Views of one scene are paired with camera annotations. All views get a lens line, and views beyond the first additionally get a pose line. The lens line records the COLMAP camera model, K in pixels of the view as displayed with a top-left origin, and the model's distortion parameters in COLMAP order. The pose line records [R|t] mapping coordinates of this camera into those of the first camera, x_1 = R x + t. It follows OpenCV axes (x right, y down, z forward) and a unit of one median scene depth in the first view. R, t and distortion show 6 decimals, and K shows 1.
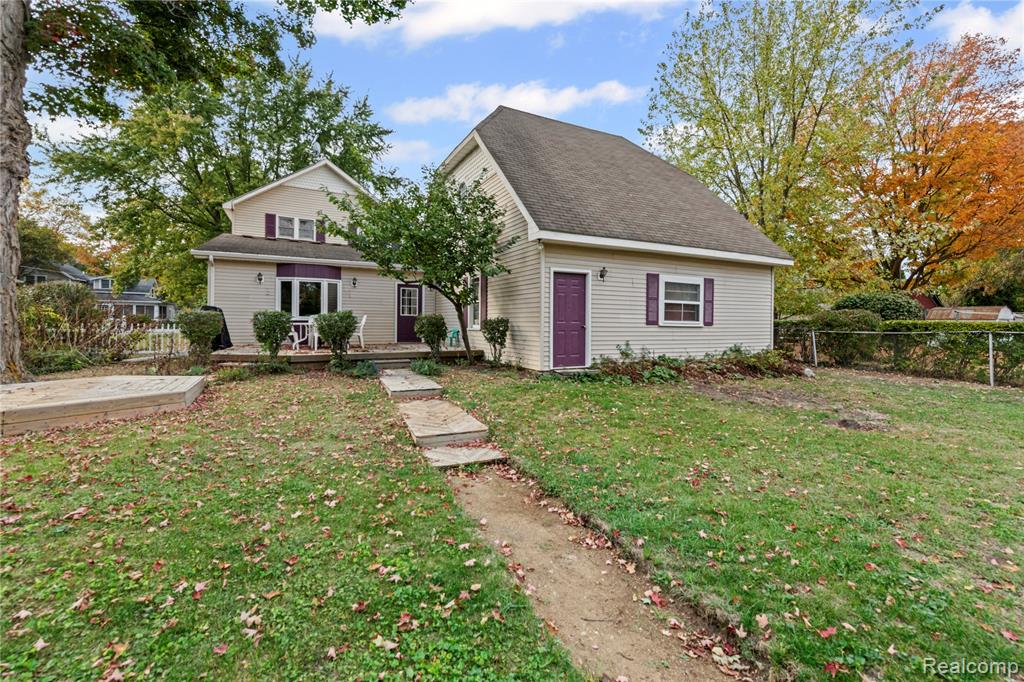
lens RADIAL K [[413.7, 0, 519.5], [0, 413.7, 335.1], [0, 0, 1]] dist [0.018611, 0.000360]
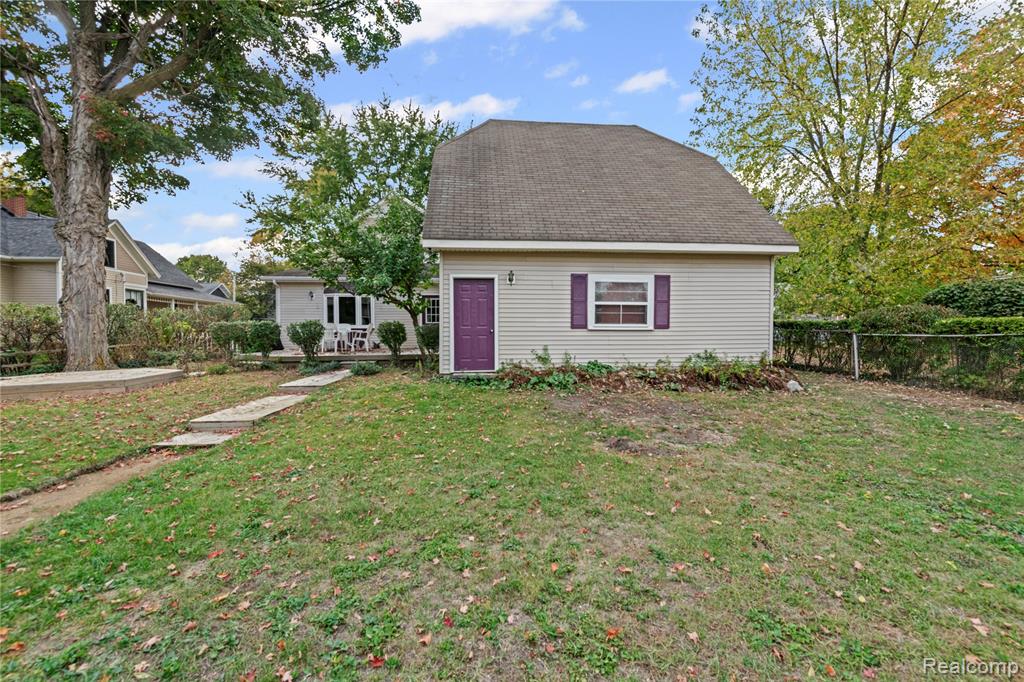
lens RADIAL K [[413.7, 0, 522.6], [0, 413.7, 344.4], [0, 0, 1]] dist [0.018611, 0.000360]
pose [[0.939055, -0.000258, -0.343767, 0.520034], [0.001359, 0.999995, 0.002962, 0.007984], [0.343764, -0.003248, 0.939050, 0.074606]]
